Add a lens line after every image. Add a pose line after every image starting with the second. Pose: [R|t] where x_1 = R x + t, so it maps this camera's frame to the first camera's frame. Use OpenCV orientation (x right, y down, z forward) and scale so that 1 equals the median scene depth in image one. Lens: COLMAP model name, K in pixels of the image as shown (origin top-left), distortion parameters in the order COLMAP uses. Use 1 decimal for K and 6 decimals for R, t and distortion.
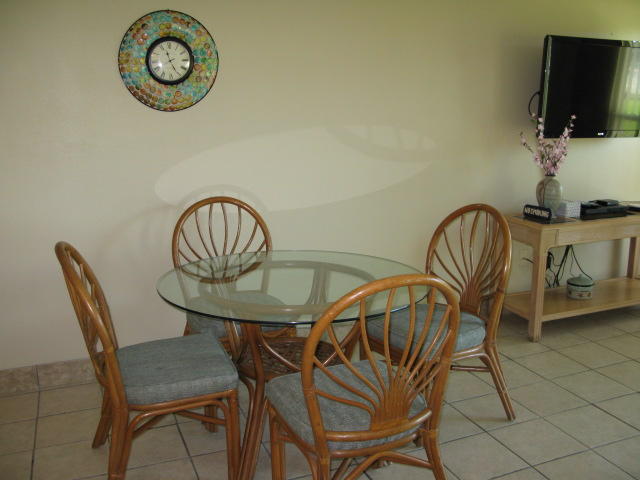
lens RADIAL K [[642.4, 0, 320.0], [0, 642.4, 240.0], [0, 0, 1]] dist [-0.212318, 0.253930]
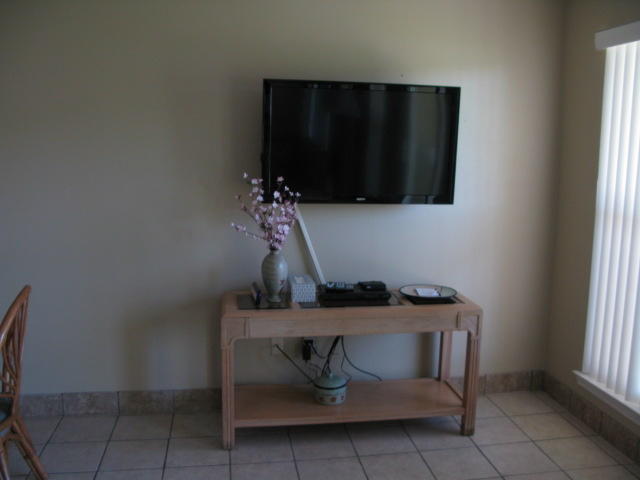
lens RADIAL K [[642.4, 0, 320.0], [0, 642.4, 240.0], [0, 0, 1]] dist [-0.212318, 0.253930]
pose [[0.969042, 0.053584, -0.241011, 0.619249], [-0.069582, 0.995868, -0.058359, -0.069529], [0.236888, 0.073323, 0.968766, 0.200849]]
